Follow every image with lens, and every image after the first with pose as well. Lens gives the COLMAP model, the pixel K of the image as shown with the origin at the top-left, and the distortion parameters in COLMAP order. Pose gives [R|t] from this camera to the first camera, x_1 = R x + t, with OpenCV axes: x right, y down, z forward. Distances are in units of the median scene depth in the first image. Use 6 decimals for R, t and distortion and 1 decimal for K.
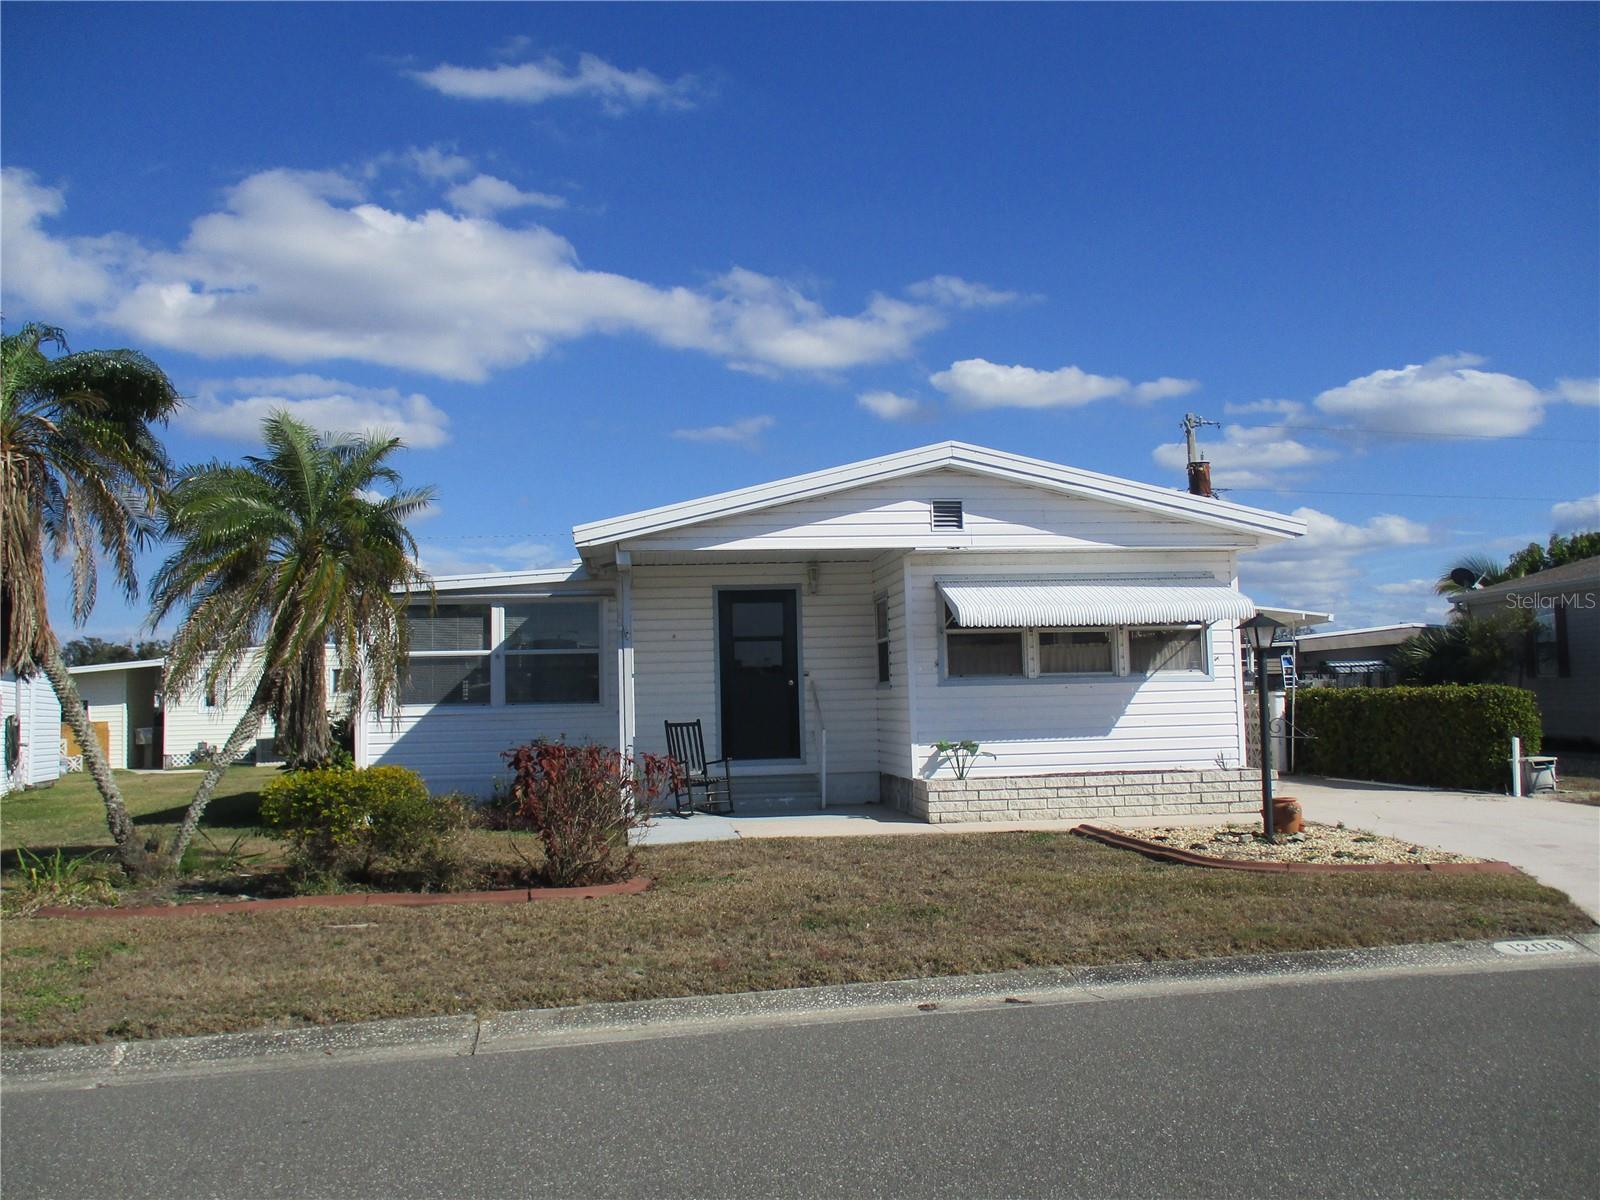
lens RADIAL K [[1350.9, 0, 803.4], [0, 1350.9, 612.7], [0, 0, 1]] dist [-0.012142, 0.007619]
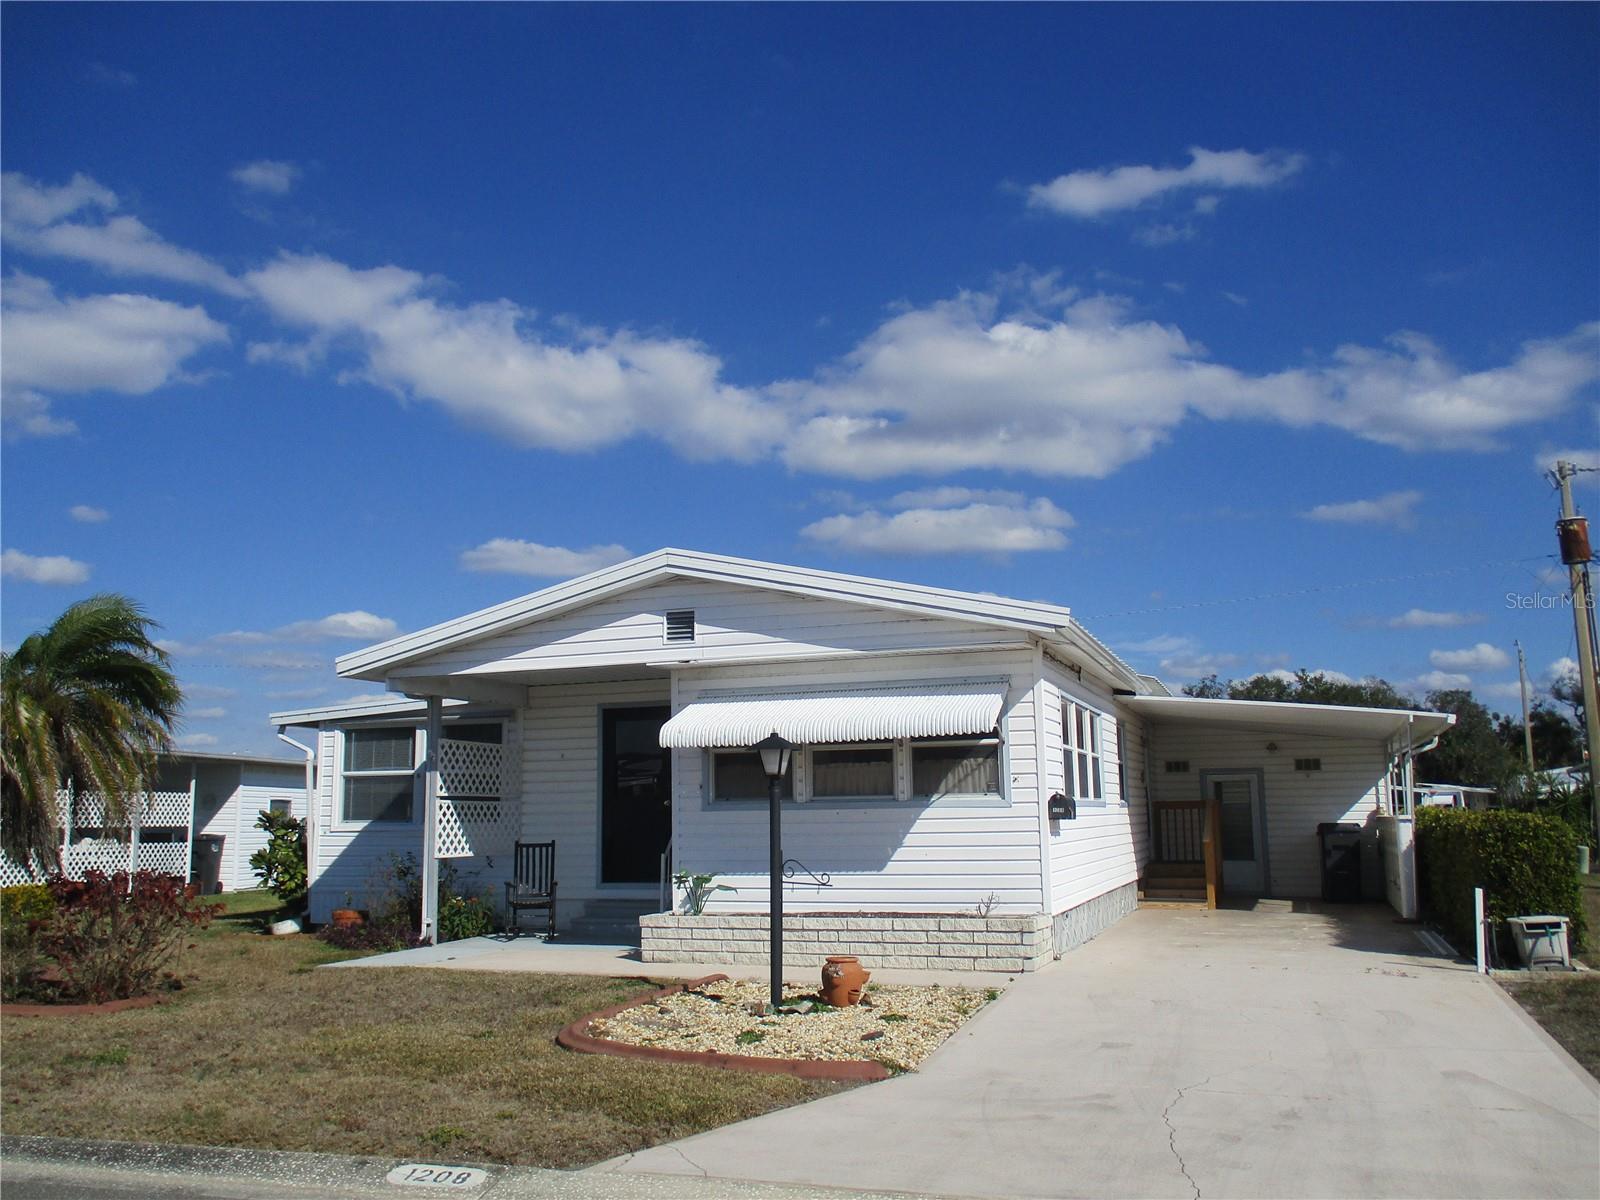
lens RADIAL K [[1359.8, 0, 800.1], [0, 1359.8, 585.5], [0, 0, 1]] dist [-0.021625, 0.012297]
pose [[0.892845, -0.063045, -0.445929, 0.573401], [0.021189, 0.994937, -0.098239, -0.005909], [0.449865, 0.078263, 0.889661, 0.188052]]
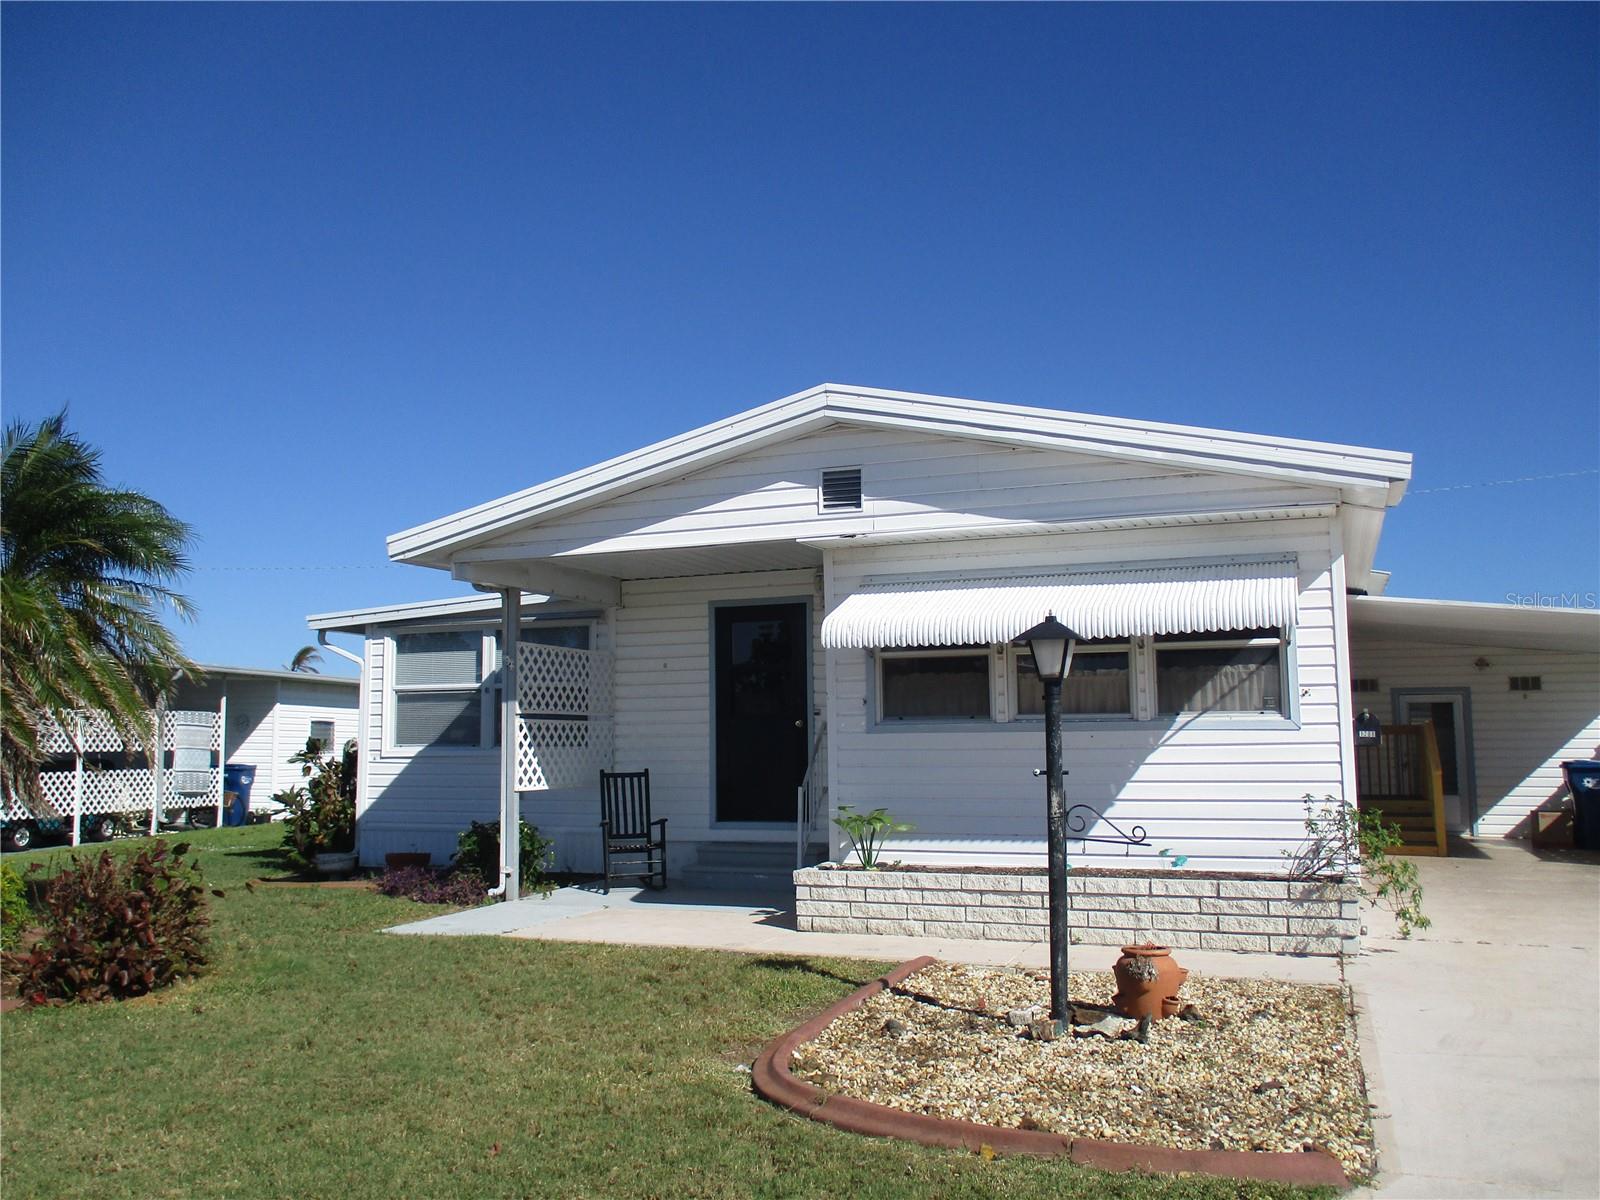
lens RADIAL K [[1359.8, 0, 796.3], [0, 1359.8, 592.8], [0, 0, 1]] dist [-0.021625, 0.012297]
pose [[0.879831, -0.035058, -0.473993, 0.399760], [0.018439, 0.999043, -0.039666, 0.008614], [0.474929, 0.026159, 0.879635, 0.348971]]
